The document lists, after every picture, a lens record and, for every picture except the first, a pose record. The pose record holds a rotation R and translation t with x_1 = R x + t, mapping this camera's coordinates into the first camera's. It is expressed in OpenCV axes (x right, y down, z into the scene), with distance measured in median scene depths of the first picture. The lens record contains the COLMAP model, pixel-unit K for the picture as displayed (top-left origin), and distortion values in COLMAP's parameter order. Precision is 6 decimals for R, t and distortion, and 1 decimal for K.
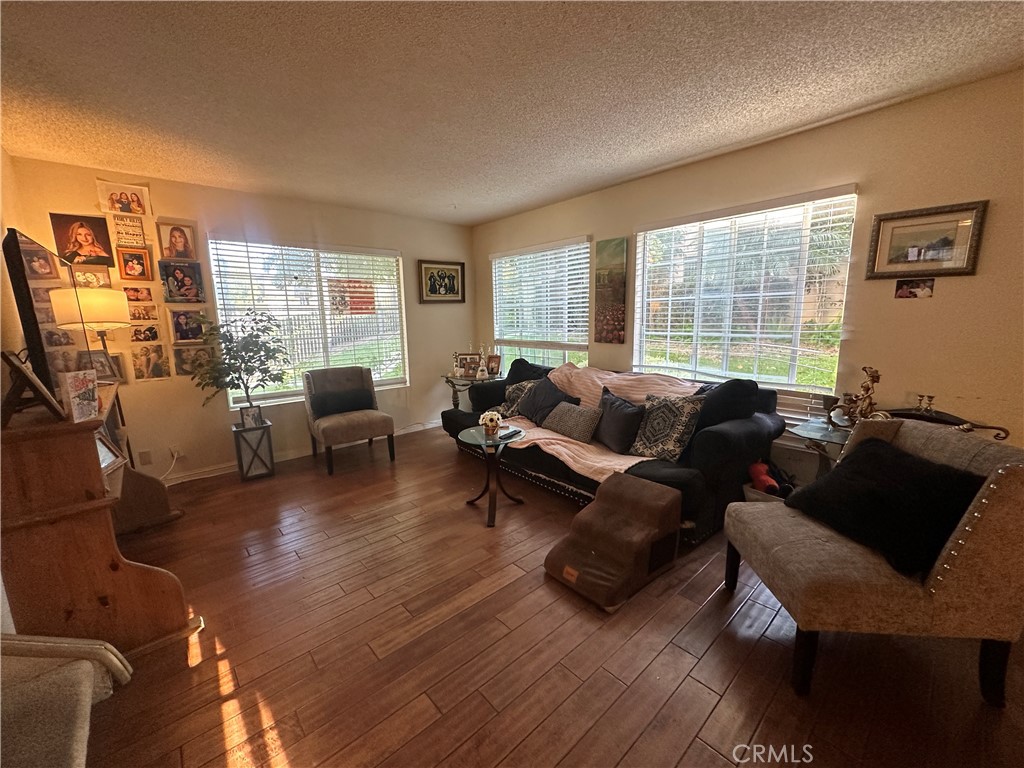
lens RADIAL K [[407.7, 0, 513.8], [0, 407.7, 384.6], [0, 0, 1]] dist [-0.002817, 0.000520]
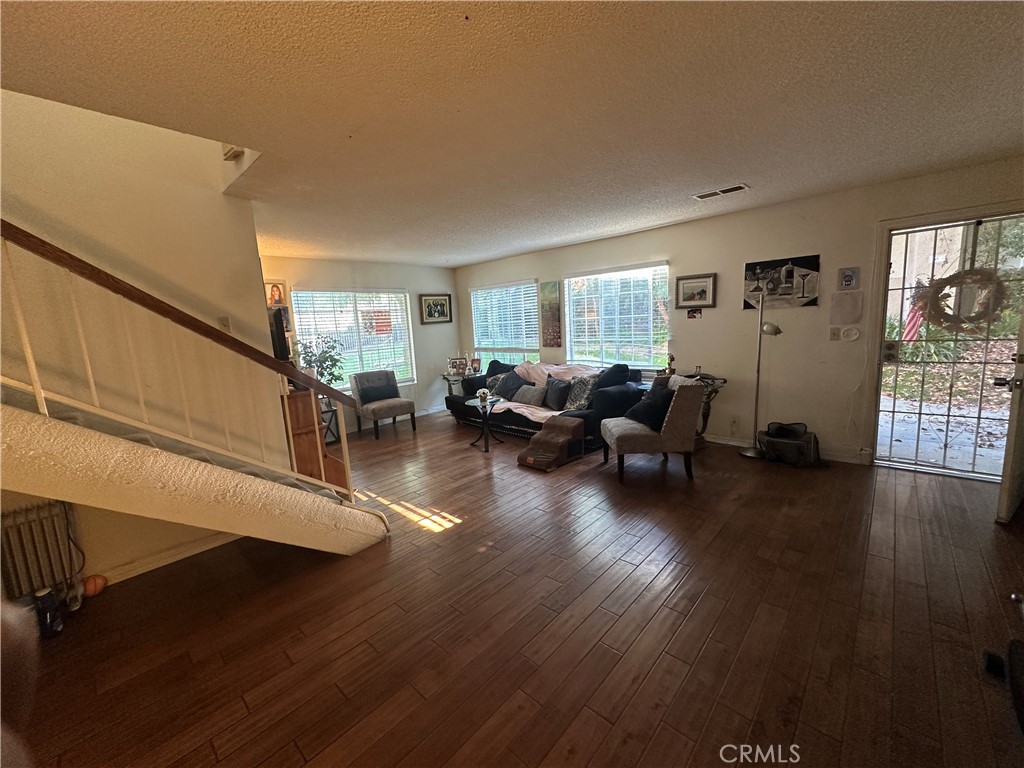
lens RADIAL K [[407.7, 0, 513.7], [0, 407.7, 386.0], [0, 0, 1]] dist [-0.002817, 0.000520]
pose [[0.995180, -0.049040, 0.084926, -0.061116], [0.050137, 0.998684, -0.010835, 0.066861], [-0.084283, 0.015040, 0.996328, -0.636201]]
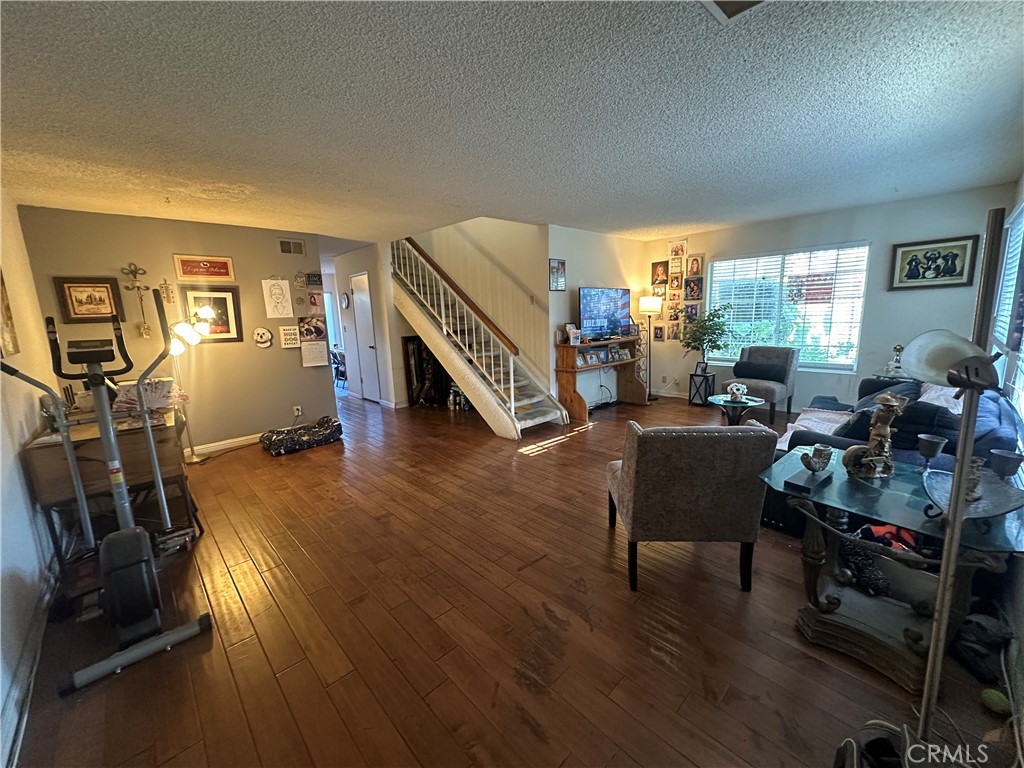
lens RADIAL K [[407.7, 0, 510.1], [0, 407.7, 384.9], [0, 0, 1]] dist [-0.002817, 0.000520]
pose [[0.024042, 0.192995, -0.980905, 1.039062], [-0.133897, 0.972970, 0.188152, -0.067950], [0.990704, 0.126816, 0.049234, 0.158727]]
